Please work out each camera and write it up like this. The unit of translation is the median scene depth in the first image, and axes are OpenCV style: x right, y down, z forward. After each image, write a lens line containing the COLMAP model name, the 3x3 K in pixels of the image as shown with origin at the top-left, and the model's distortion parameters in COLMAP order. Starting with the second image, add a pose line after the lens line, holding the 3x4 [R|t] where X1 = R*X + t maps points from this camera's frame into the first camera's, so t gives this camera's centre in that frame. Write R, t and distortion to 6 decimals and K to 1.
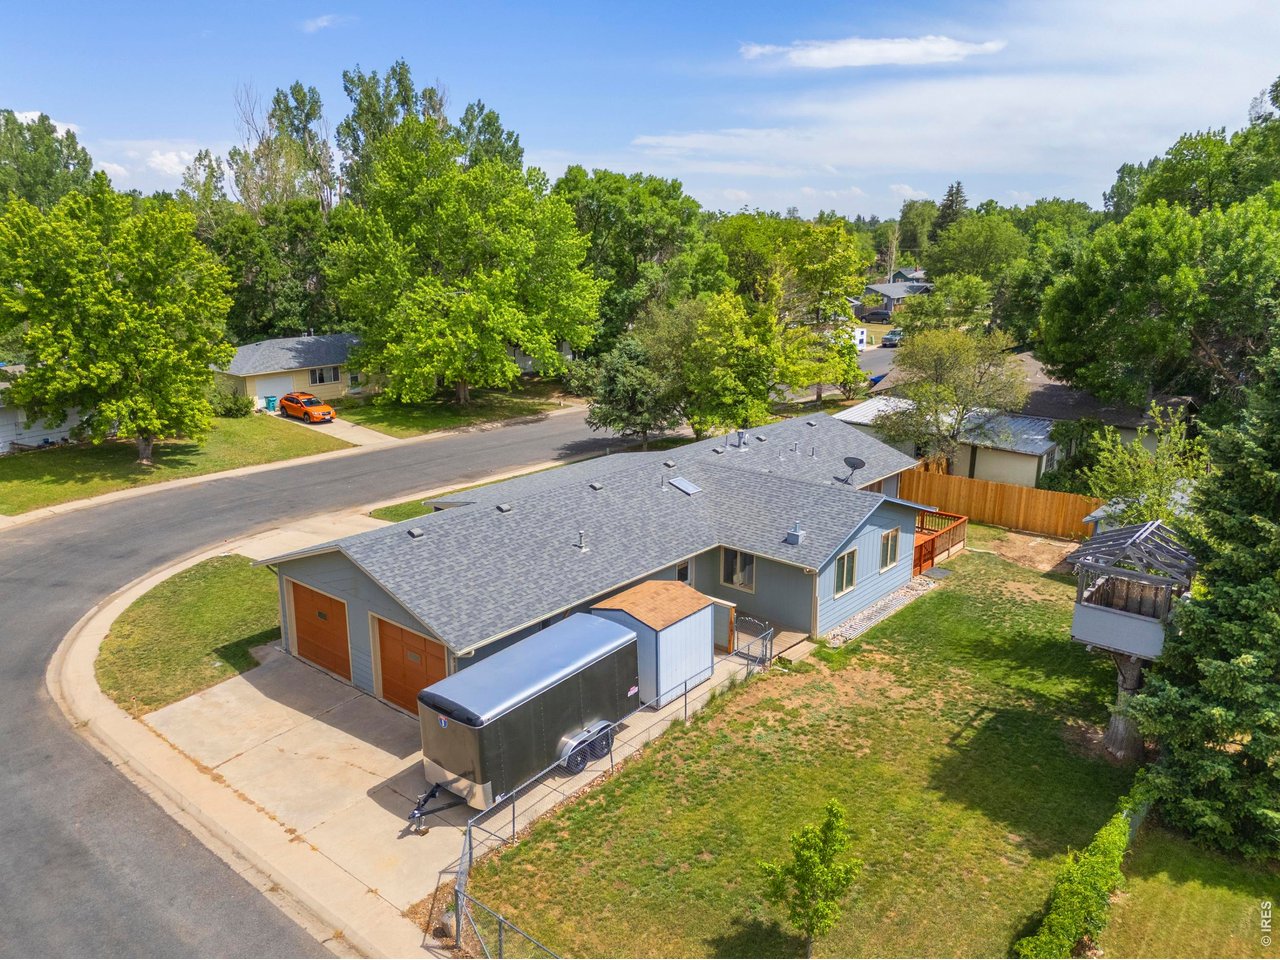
lens RADIAL K [[947.2, 0, 646.1], [0, 947.2, 479.9], [0, 0, 1]] dist [0.062141, -0.054090]
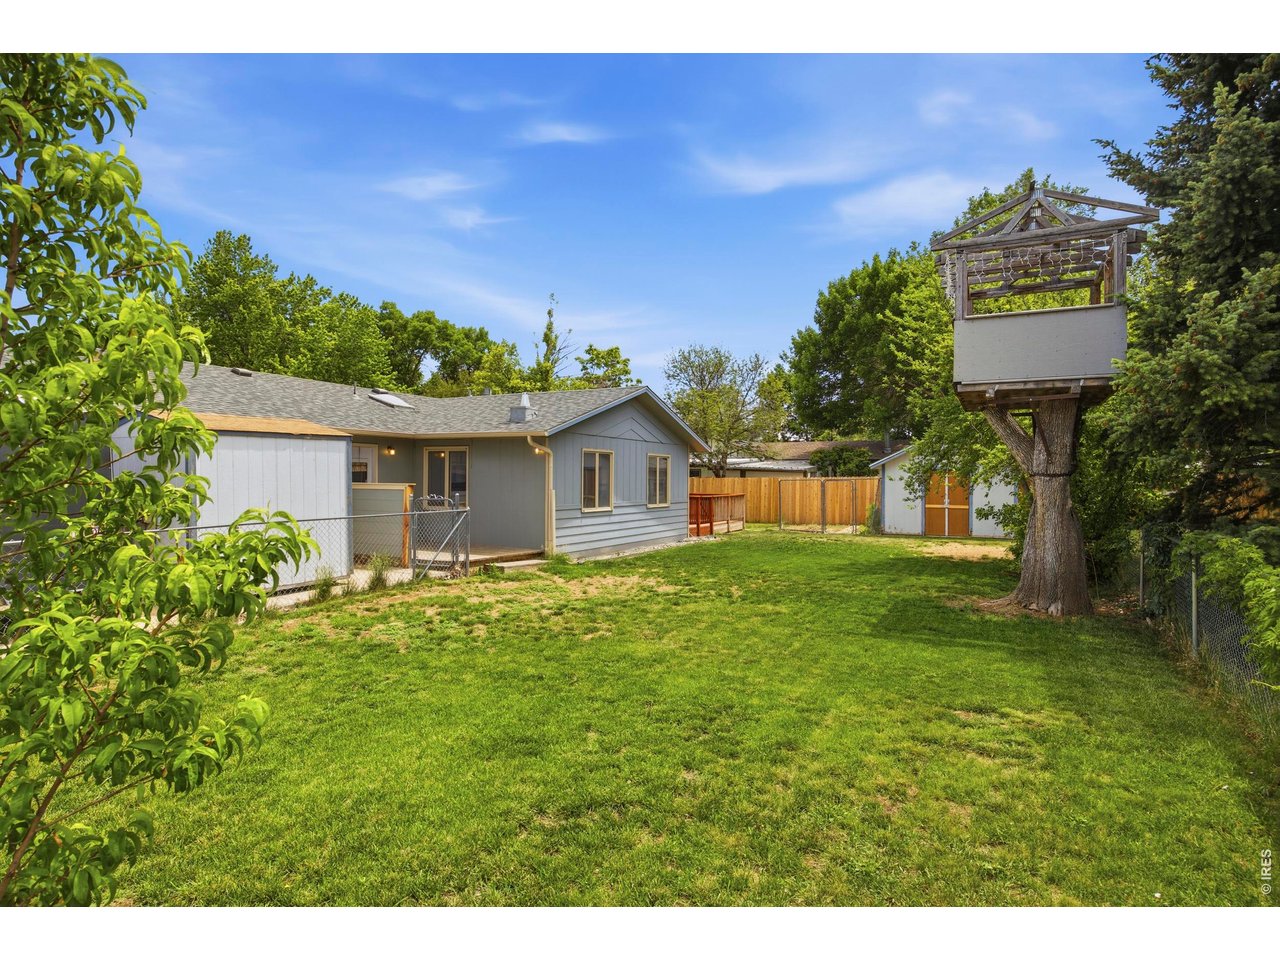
lens RADIAL K [[686.8, 0, 644.0], [0, 686.8, 475.3], [0, 0, 1]] dist [-0.002677, -0.000622]
pose [[0.978933, 0.005833, 0.204099, 0.142363], [0.047112, 0.966166, -0.253582, 0.235984], [-0.198673, 0.257855, 0.945537, 0.515200]]
